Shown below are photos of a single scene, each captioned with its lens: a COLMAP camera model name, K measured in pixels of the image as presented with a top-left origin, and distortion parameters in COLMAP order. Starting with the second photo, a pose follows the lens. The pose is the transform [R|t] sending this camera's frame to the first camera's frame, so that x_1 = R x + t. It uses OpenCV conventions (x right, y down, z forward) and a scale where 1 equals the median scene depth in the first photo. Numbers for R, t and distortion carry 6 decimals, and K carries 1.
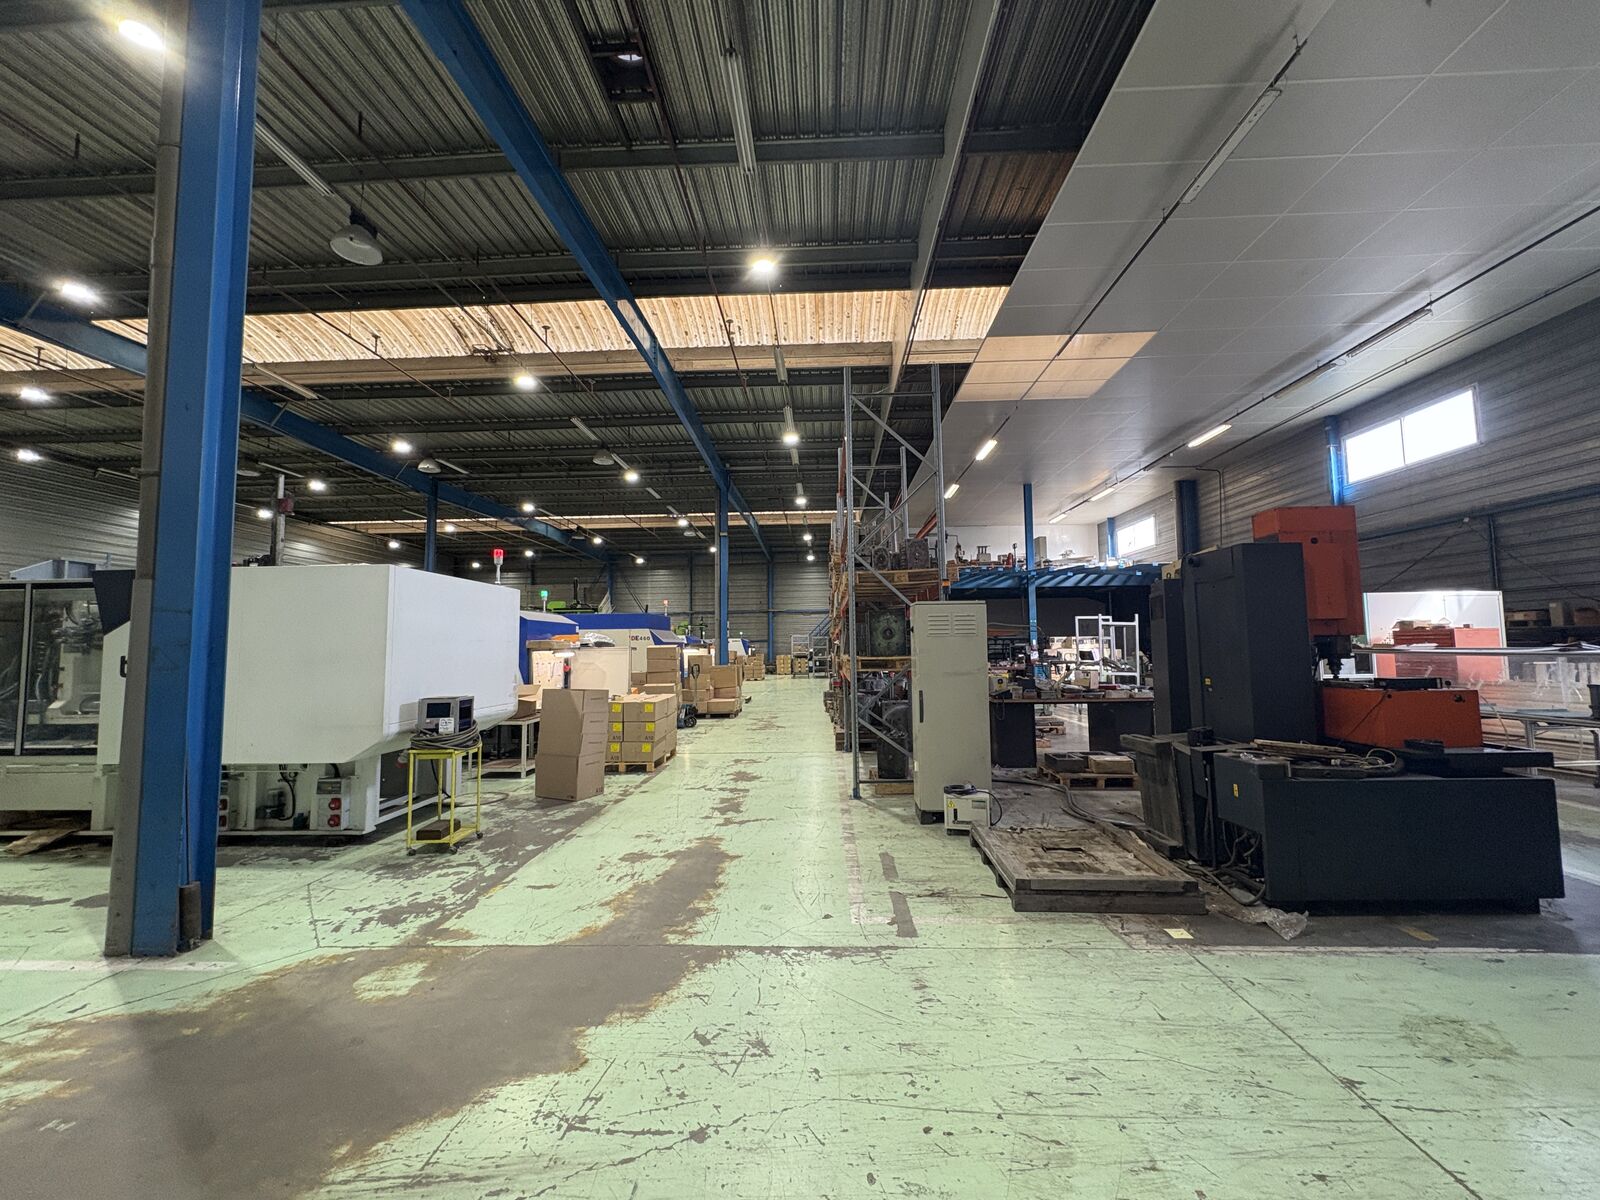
lens RADIAL K [[641.8, 0, 800.0], [0, 641.8, 600.0], [0, 0, 1]] dist [0.000687, 0.000292]
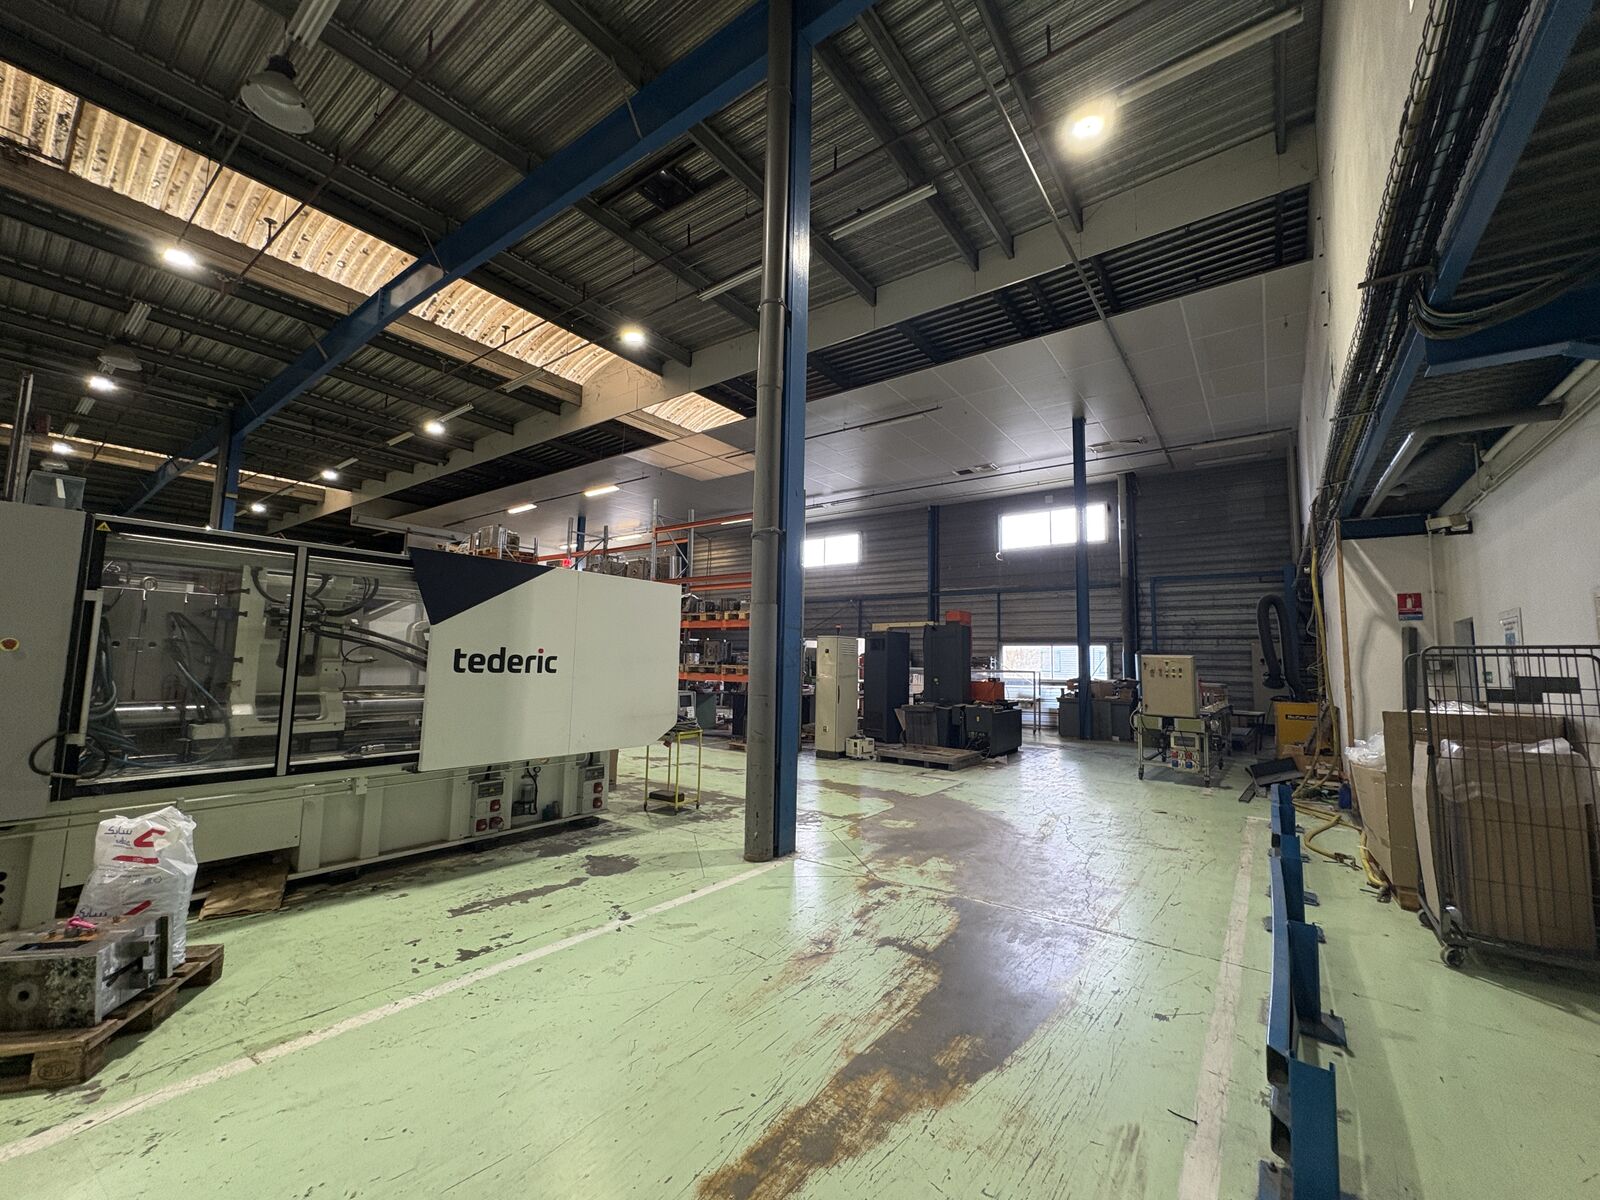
lens RADIAL K [[641.8, 0, 800.0], [0, 641.8, 600.0], [0, 0, 1]] dist [0.000687, 0.000292]
pose [[0.555733, 0.104627, 0.824751, -0.859097], [-0.089468, 0.993814, -0.065789, 0.019484], [-0.826533, -0.037228, 0.561656, 0.051470]]
